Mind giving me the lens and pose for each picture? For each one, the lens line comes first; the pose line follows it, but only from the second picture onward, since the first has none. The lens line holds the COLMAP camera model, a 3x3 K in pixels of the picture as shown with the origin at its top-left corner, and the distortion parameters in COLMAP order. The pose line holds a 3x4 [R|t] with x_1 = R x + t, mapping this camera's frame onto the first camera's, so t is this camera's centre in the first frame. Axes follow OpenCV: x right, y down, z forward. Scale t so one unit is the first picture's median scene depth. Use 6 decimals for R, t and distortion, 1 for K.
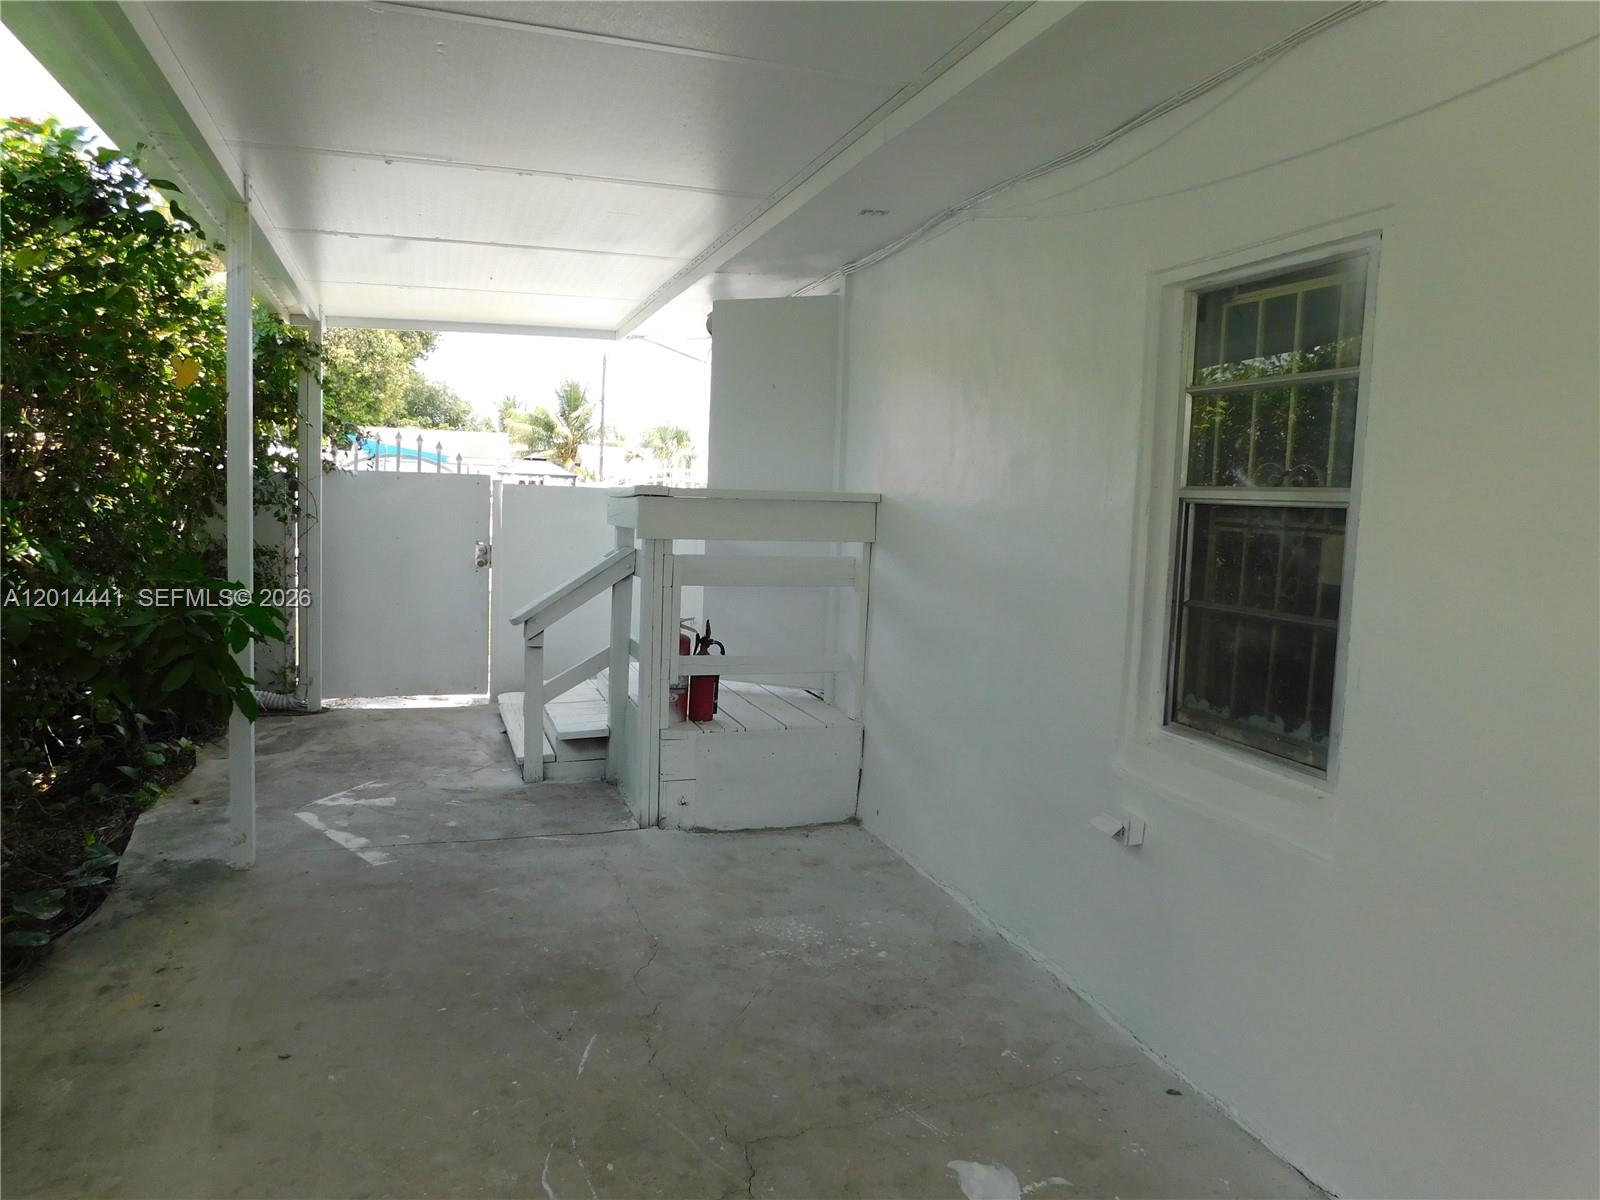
lens RADIAL K [[1067.5, 0, 797.8], [0, 1067.5, 586.7], [0, 0, 1]] dist [-0.047890, 0.039320]
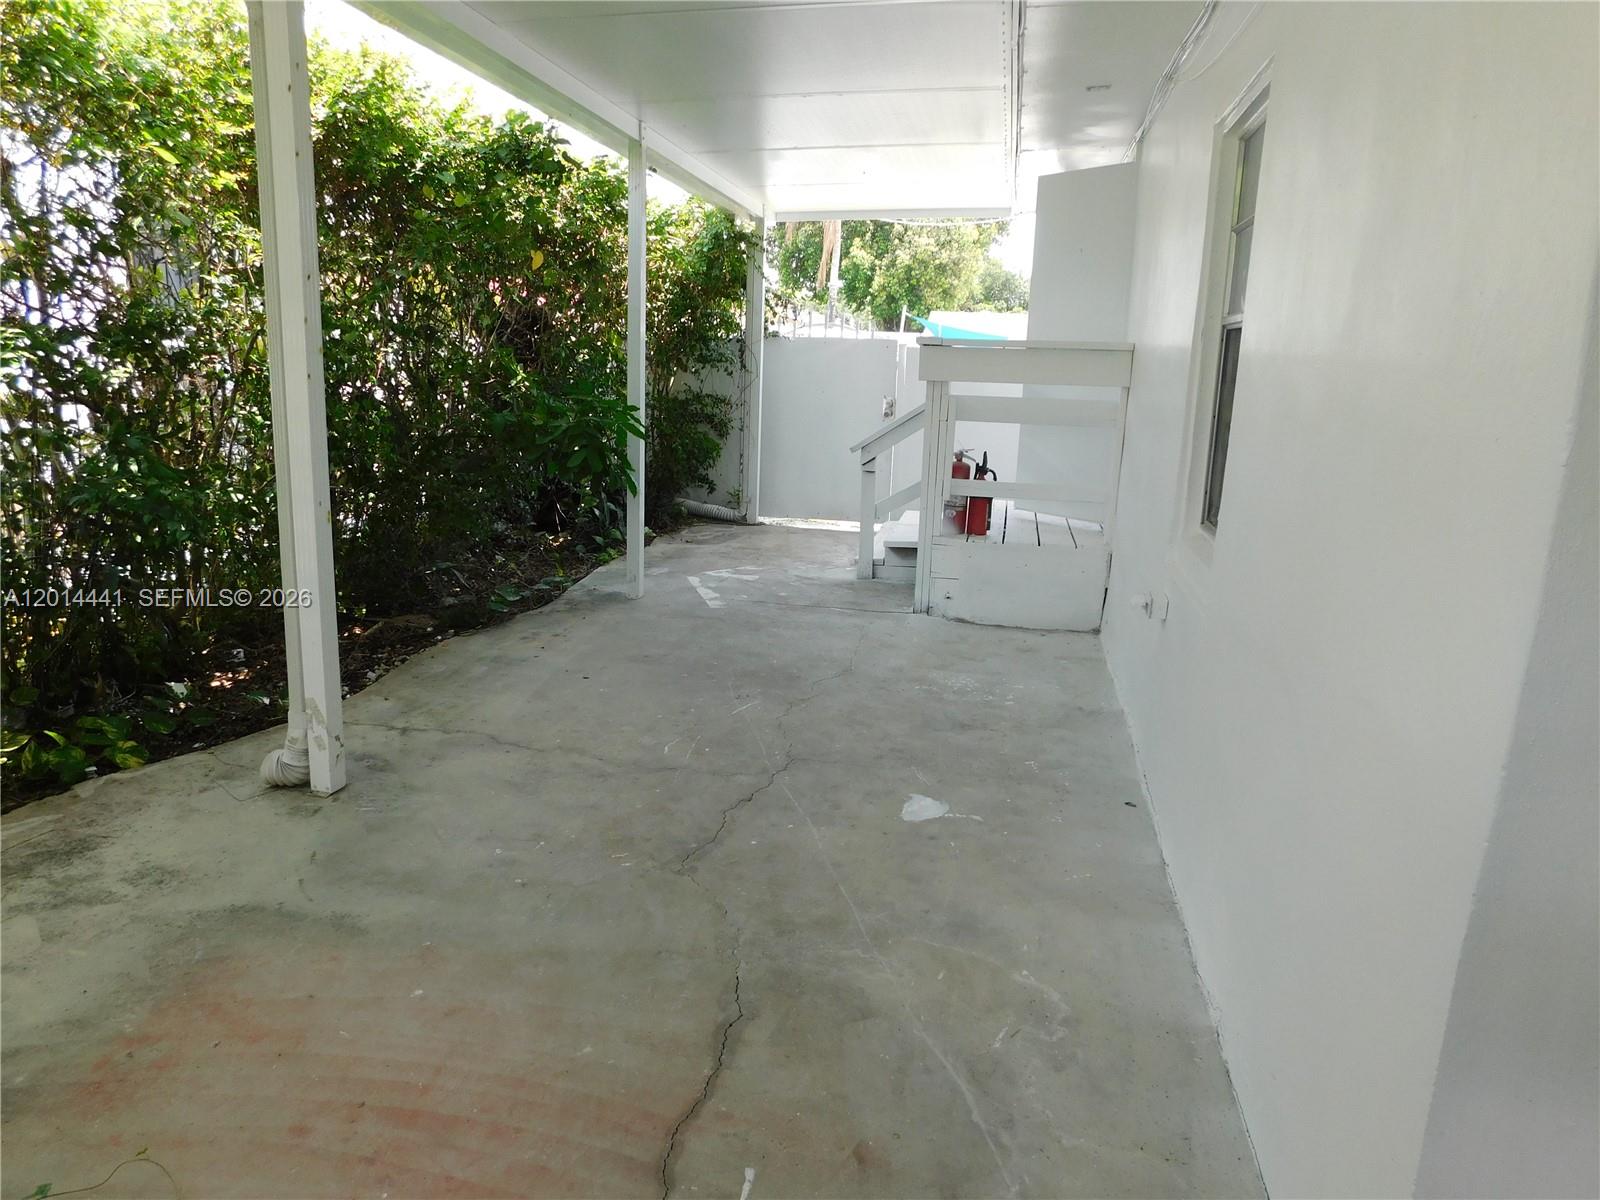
lens RADIAL K [[1048.6, 0, 795.9], [0, 1048.6, 594.4], [0, 0, 1]] dist [-0.082287, 0.064617]
pose [[0.864420, 0.098768, -0.492973, 0.343598], [-0.039435, 0.990813, 0.129362, 0.049342], [0.501221, -0.092383, 0.860374, -0.141237]]
